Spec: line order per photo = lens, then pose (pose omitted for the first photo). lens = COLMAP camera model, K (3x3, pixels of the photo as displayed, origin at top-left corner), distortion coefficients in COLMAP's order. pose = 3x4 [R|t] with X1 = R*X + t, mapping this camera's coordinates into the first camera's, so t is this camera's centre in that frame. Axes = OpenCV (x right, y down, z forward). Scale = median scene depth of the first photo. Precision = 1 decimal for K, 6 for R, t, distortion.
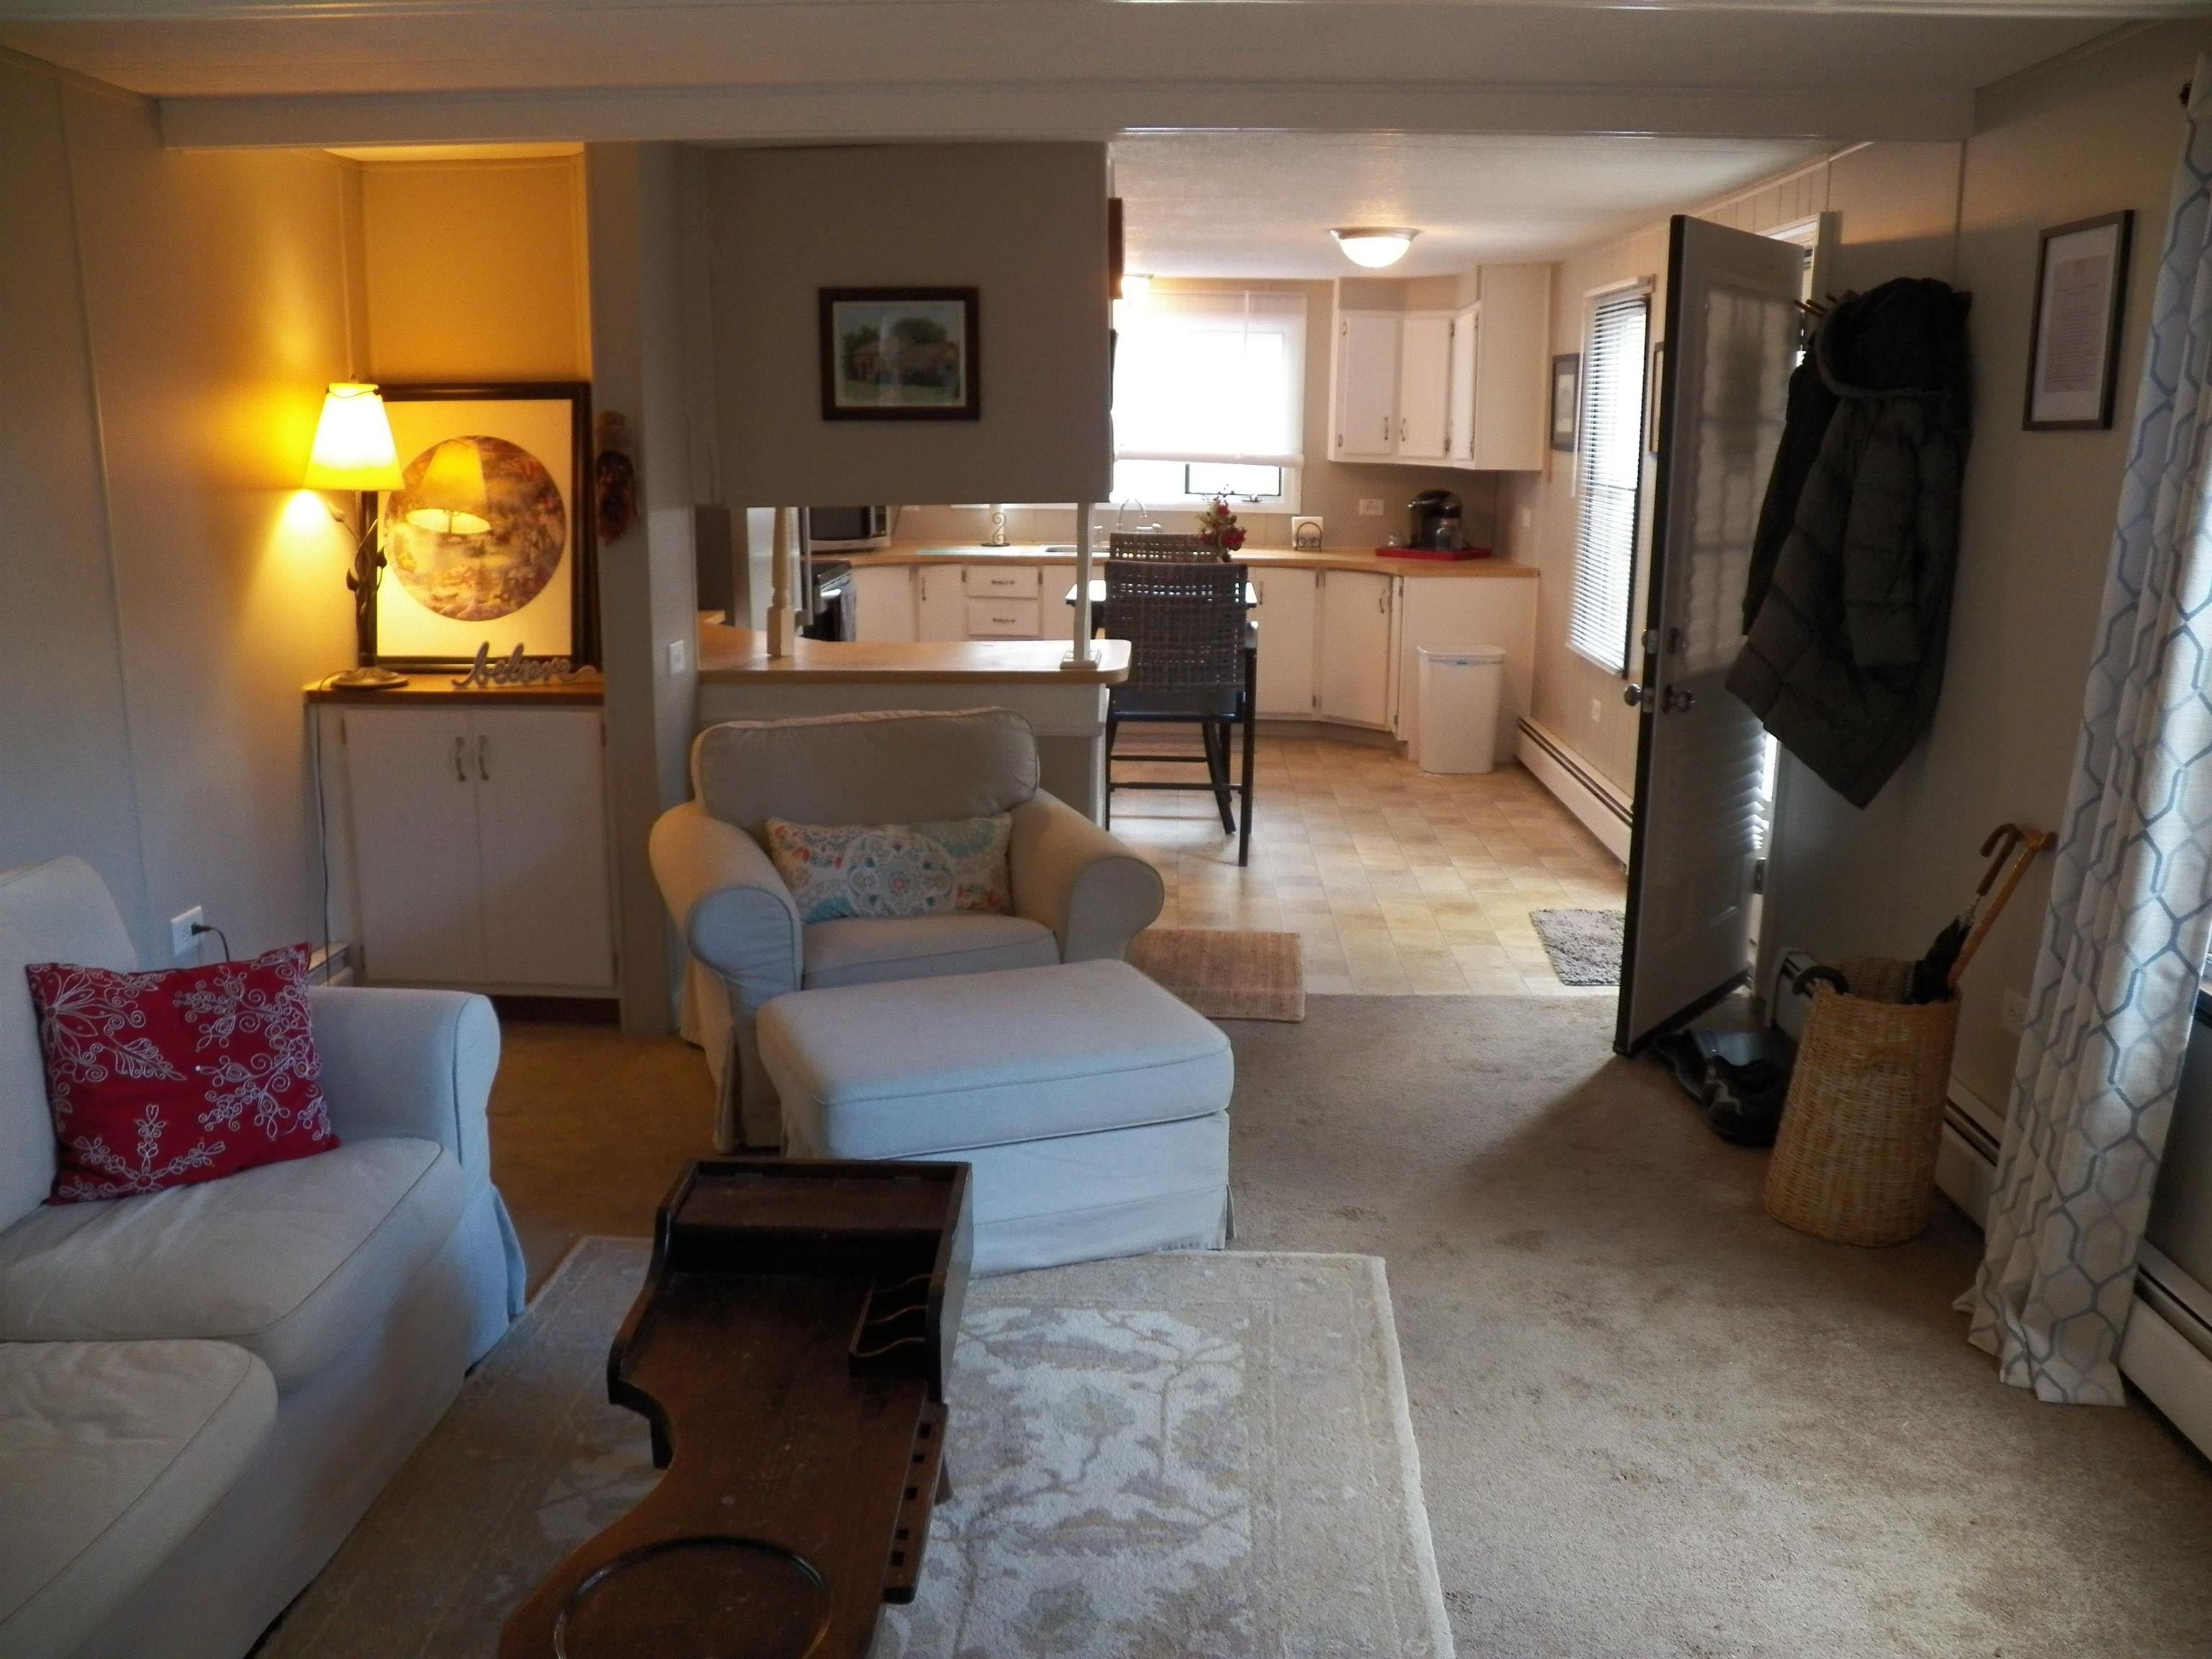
lens RADIAL K [[1801.0, 0, 1103.7], [0, 1801.0, 842.3], [0, 0, 1]] dist [-0.144542, 0.103802]
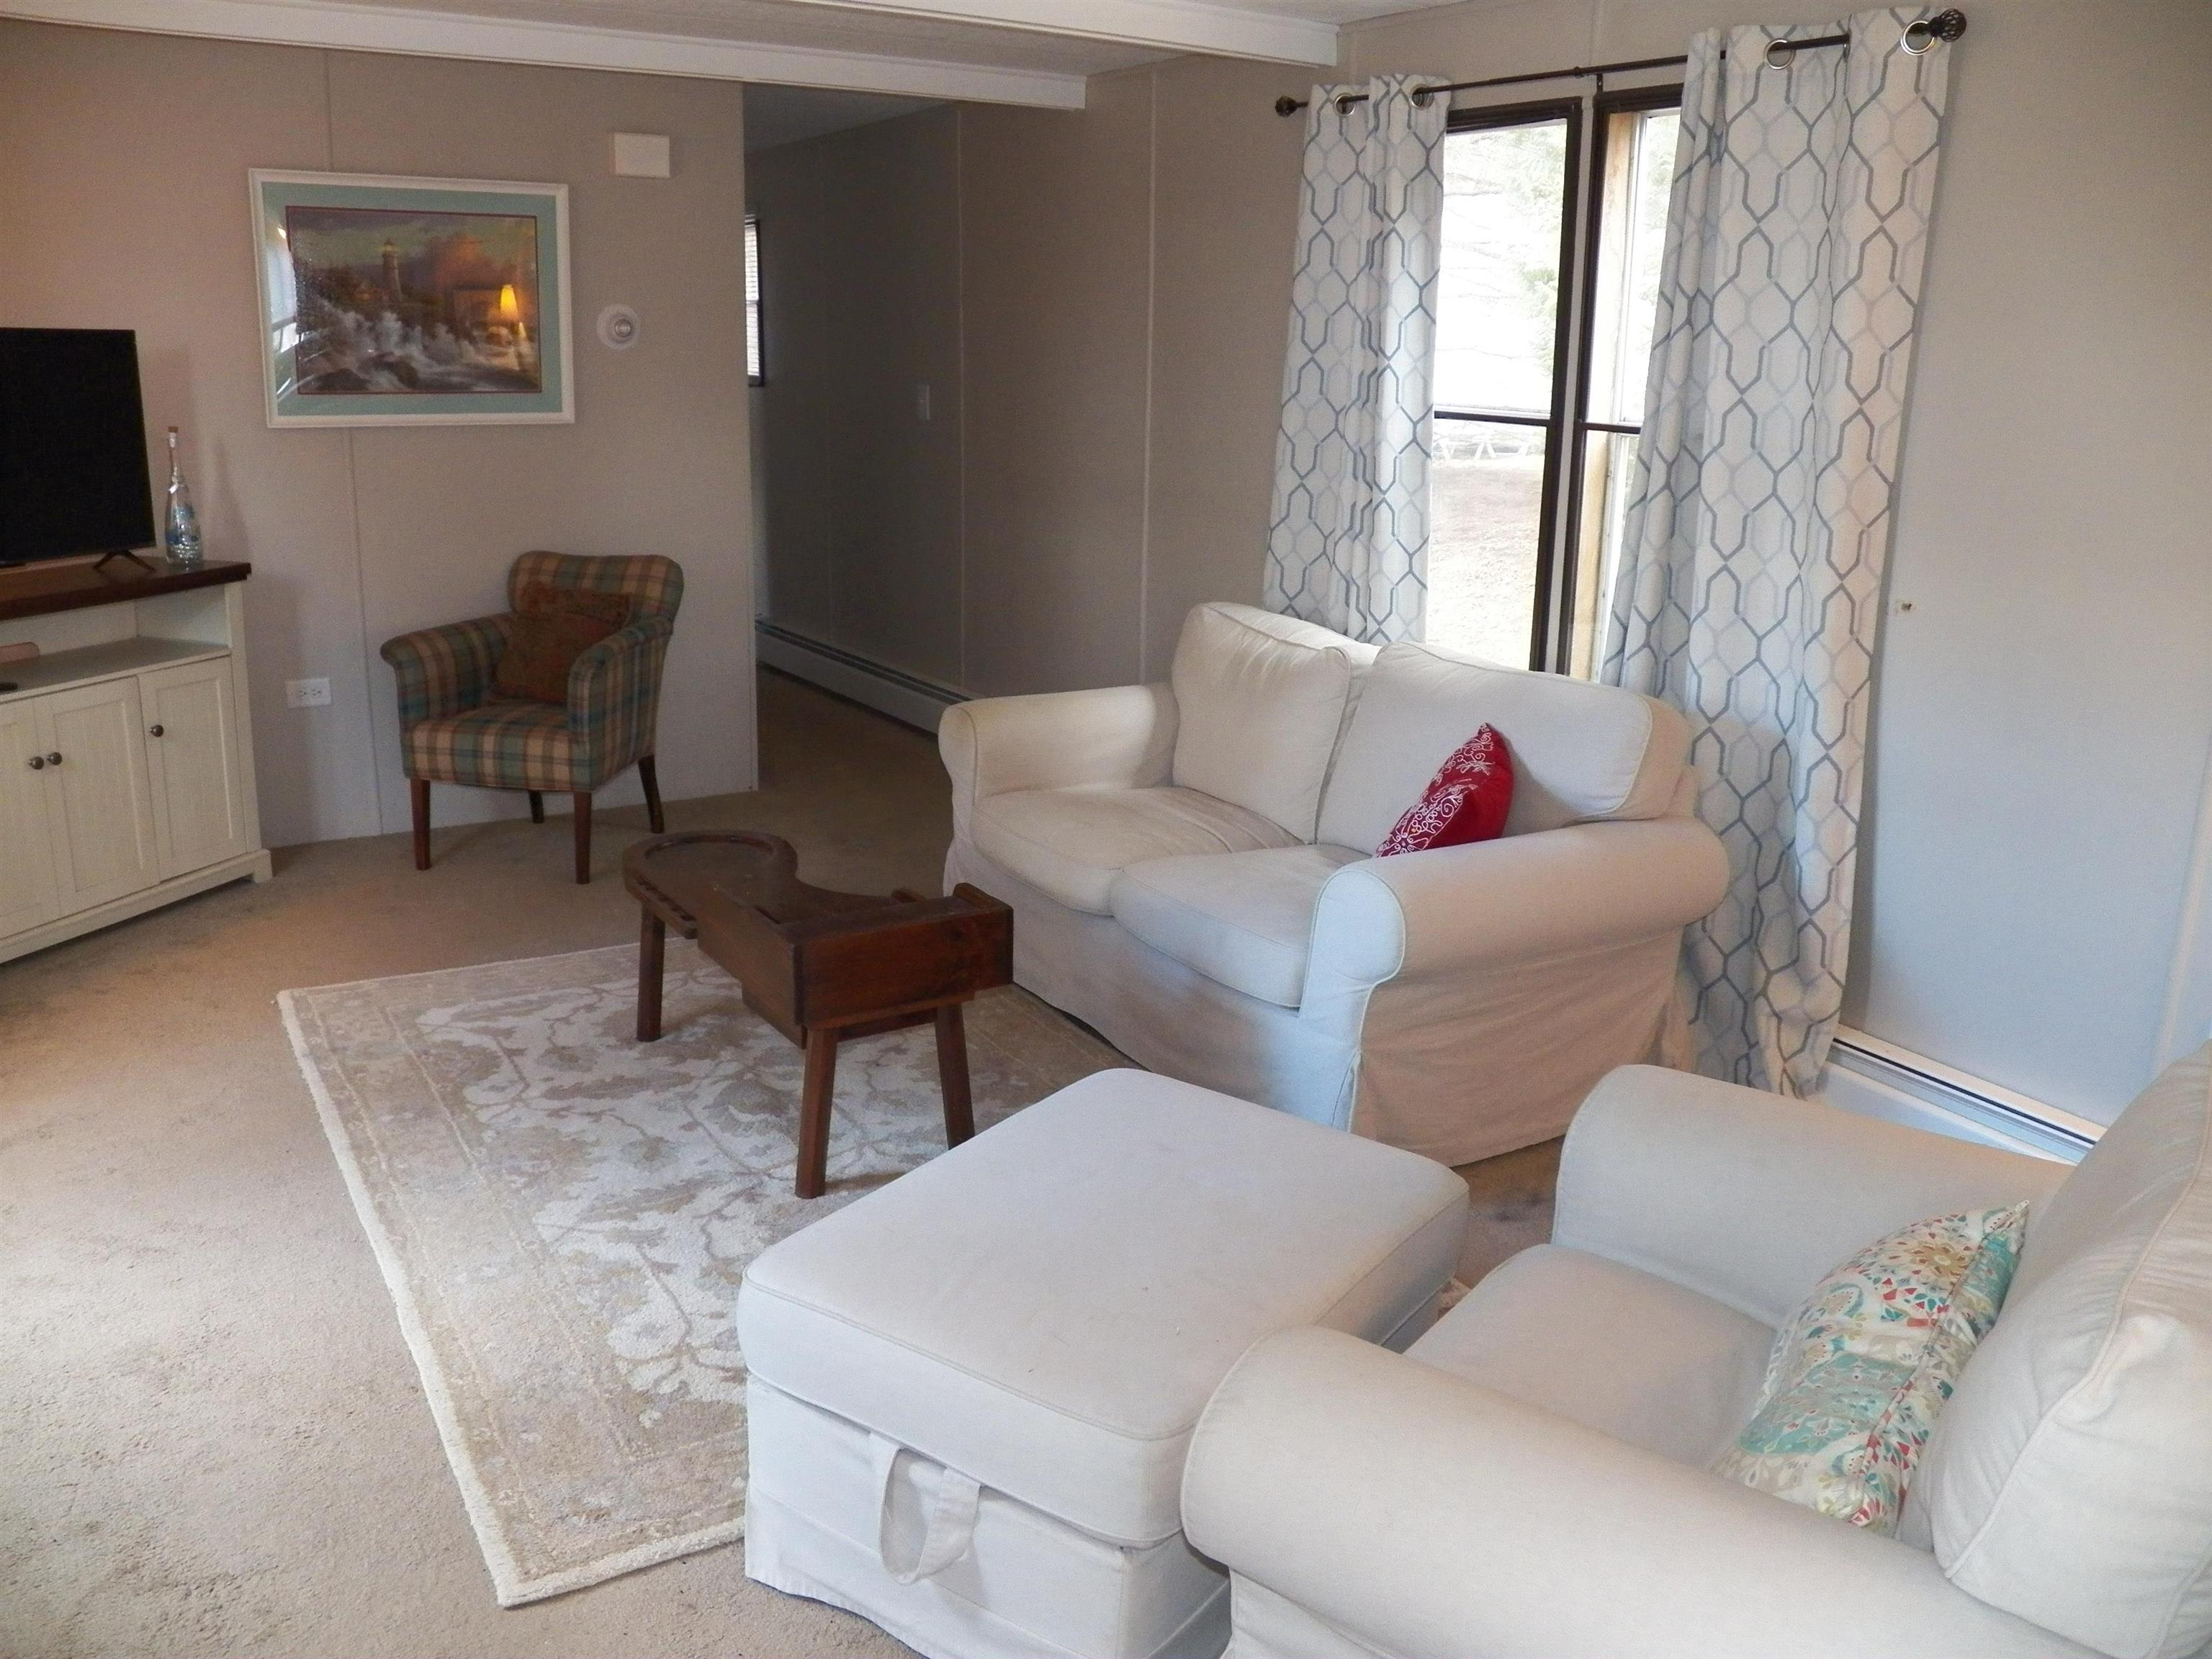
lens RADIAL K [[1801.0, 0, 1106.5], [0, 1801.0, 842.6], [0, 0, 1]] dist [-0.144542, 0.103802]
pose [[-0.829317, 0.125017, -0.544614, 0.206362], [-0.155402, 0.884598, 0.439700, -0.227087], [0.536734, 0.449285, -0.714184, 1.051615]]
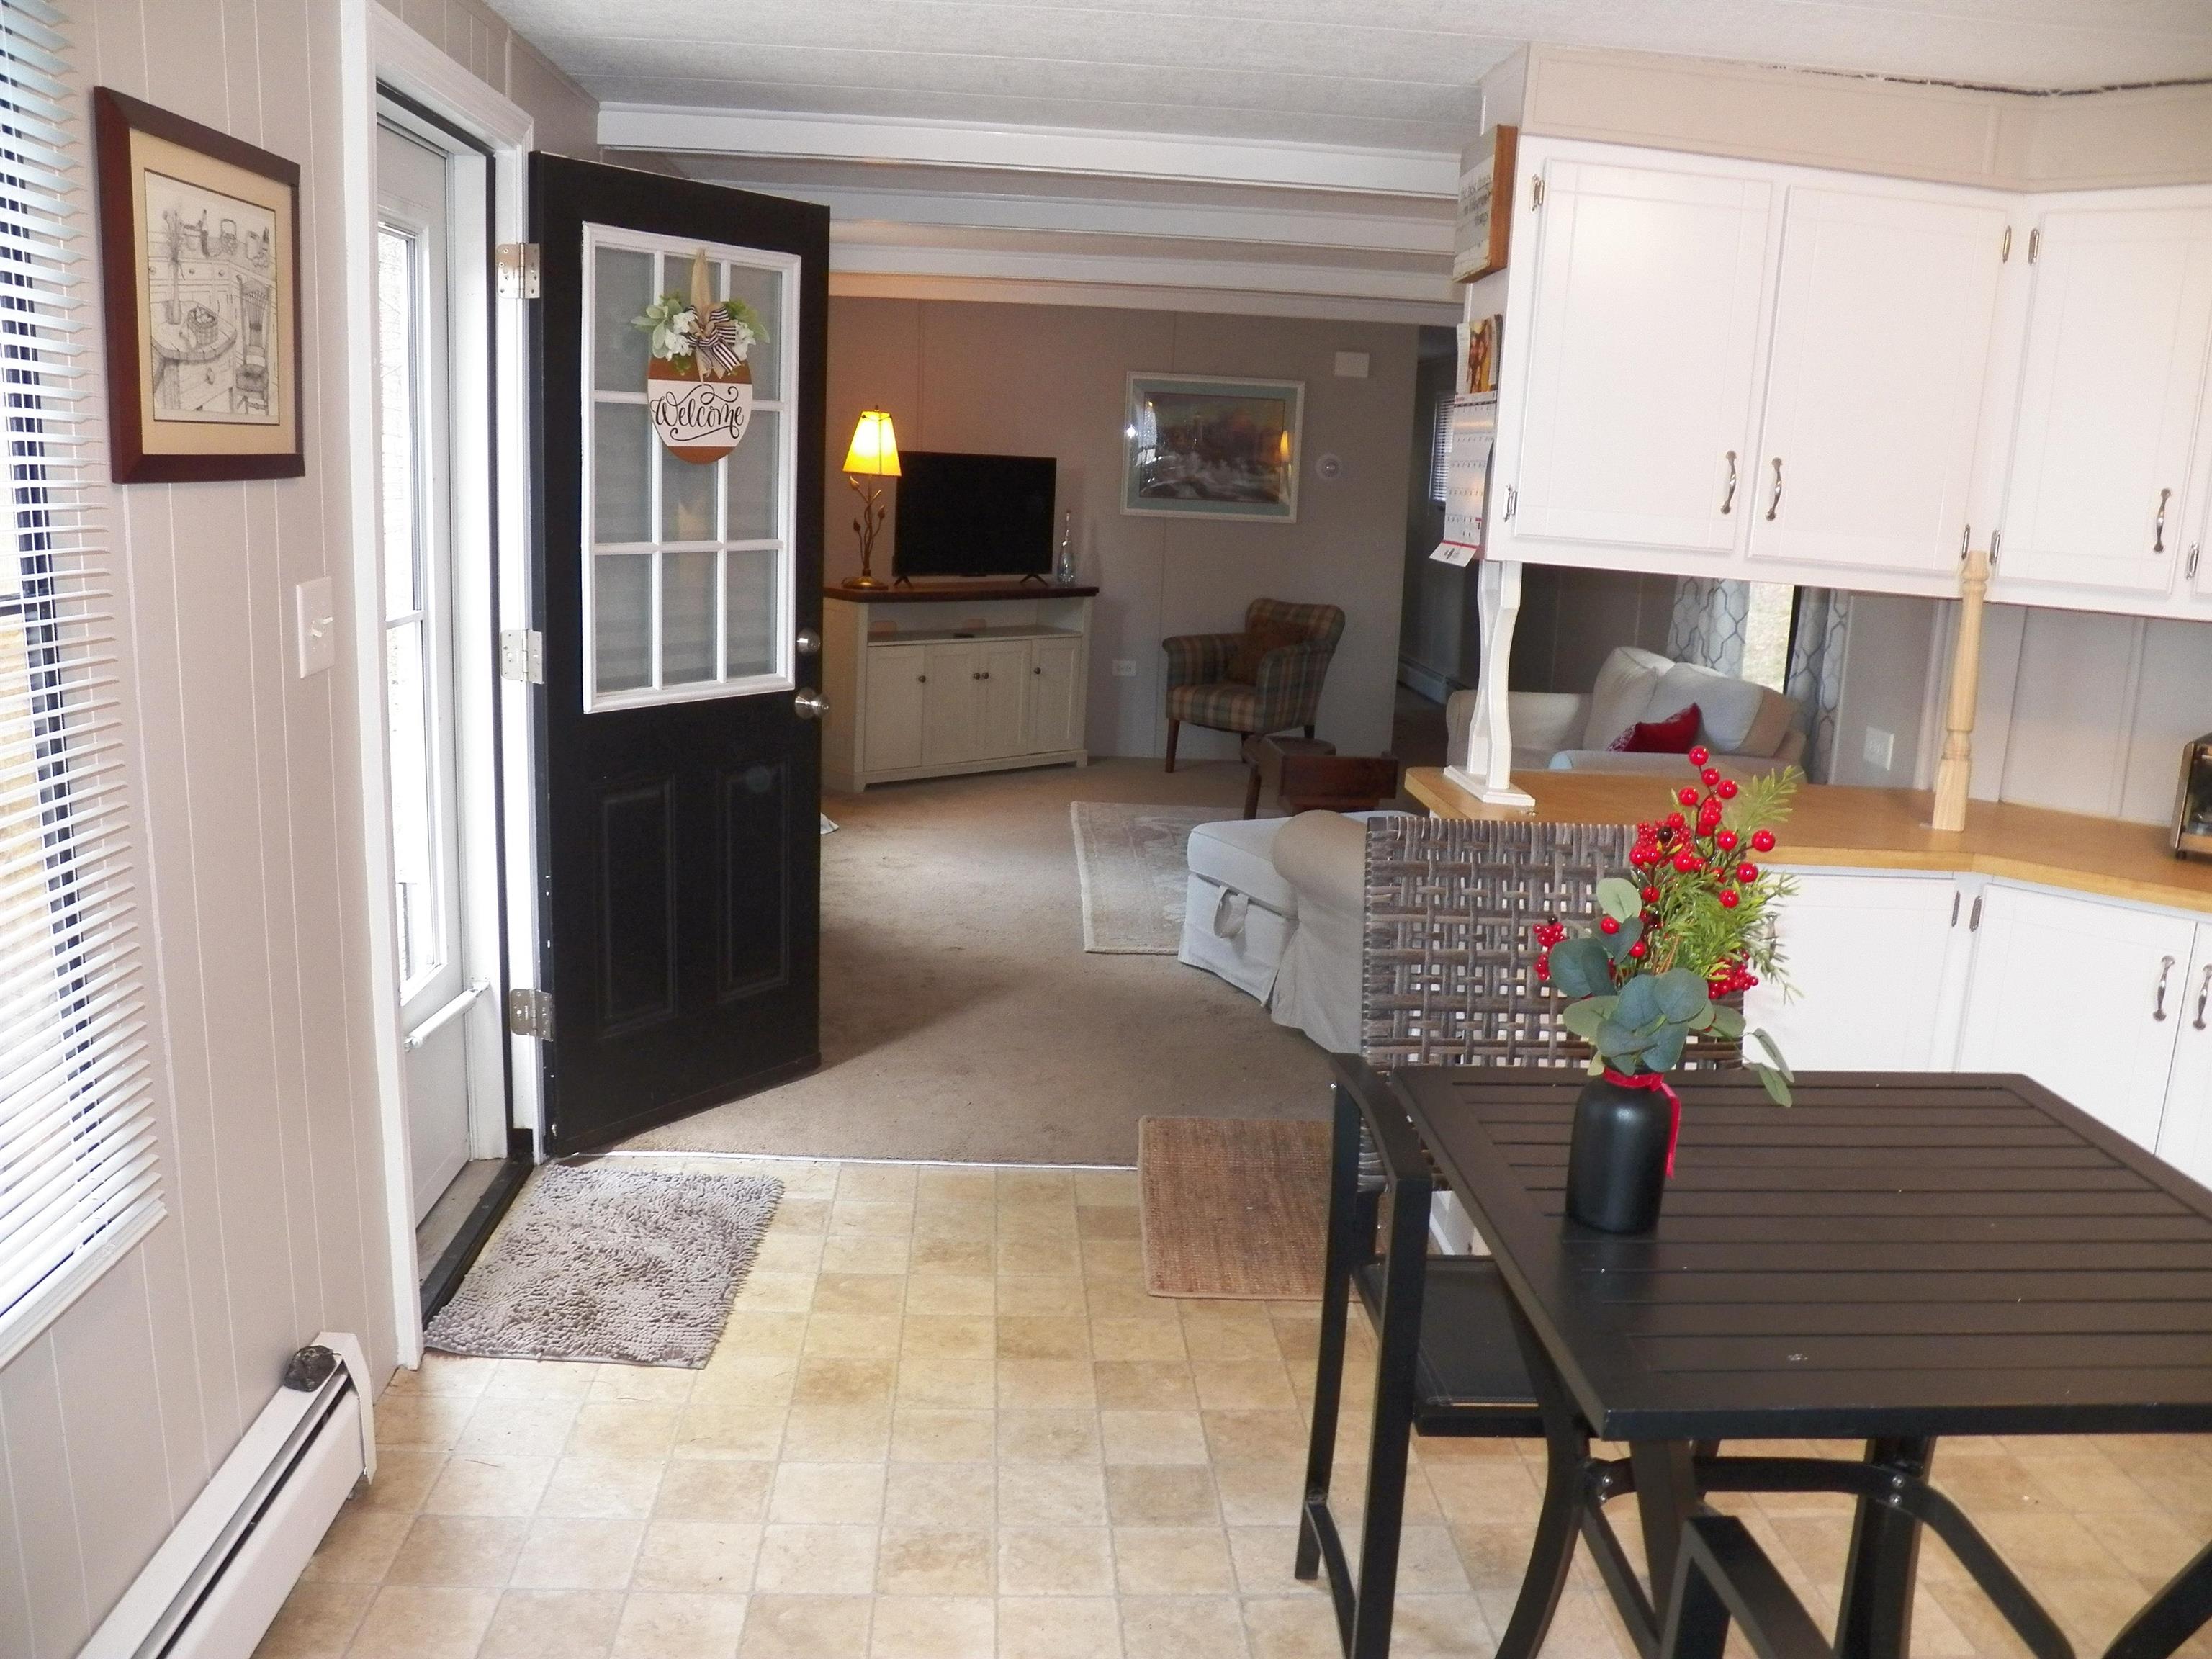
lens RADIAL K [[1801.0, 0, 1104.6], [0, 1801.0, 849.6], [0, 0, 1]] dist [-0.144542, 0.103802]
pose [[-0.993980, -0.026868, -0.106217, 0.231754], [-0.070318, 0.899892, 0.430407, -0.406036], [0.084019, 0.435285, -0.896364, 1.777577]]
